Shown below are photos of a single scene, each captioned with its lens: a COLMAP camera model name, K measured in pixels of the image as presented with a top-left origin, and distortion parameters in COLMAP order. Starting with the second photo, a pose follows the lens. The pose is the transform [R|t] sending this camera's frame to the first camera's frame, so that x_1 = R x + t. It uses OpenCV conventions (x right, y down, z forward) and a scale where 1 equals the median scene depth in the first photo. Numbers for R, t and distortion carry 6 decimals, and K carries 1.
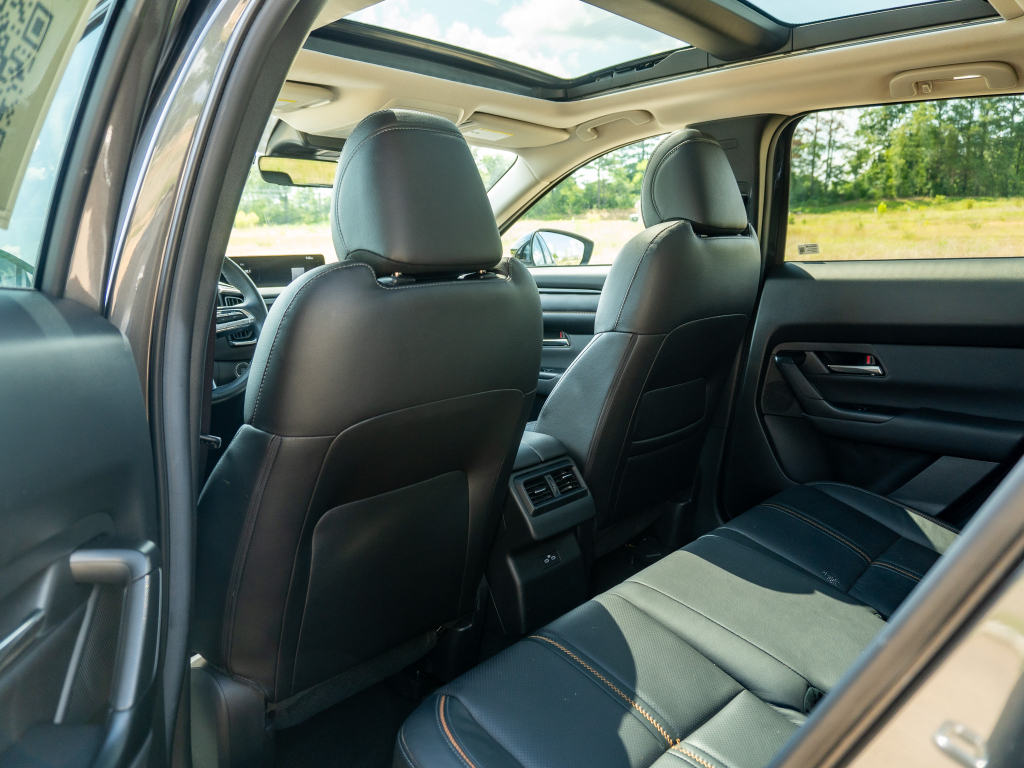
lens RADIAL K [[789.5, 0, 516.1], [0, 789.5, 396.3], [0, 0, 1]] dist [0.024082, 0.002803]
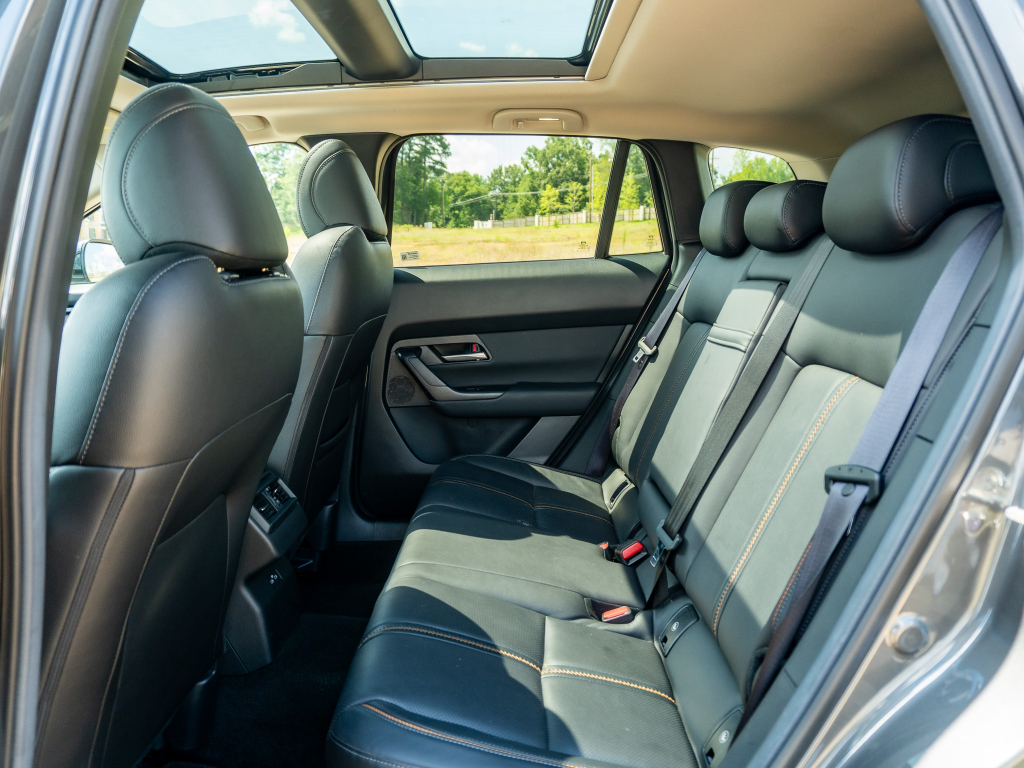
lens RADIAL K [[789.5, 0, 516.1], [0, 789.5, 396.3], [0, 0, 1]] dist [0.024082, 0.002803]
pose [[0.757615, -0.122330, 0.641135, -0.301789], [0.140379, 0.989831, 0.022979, 0.007780], [-0.637427, 0.072592, 0.767084, 0.066019]]
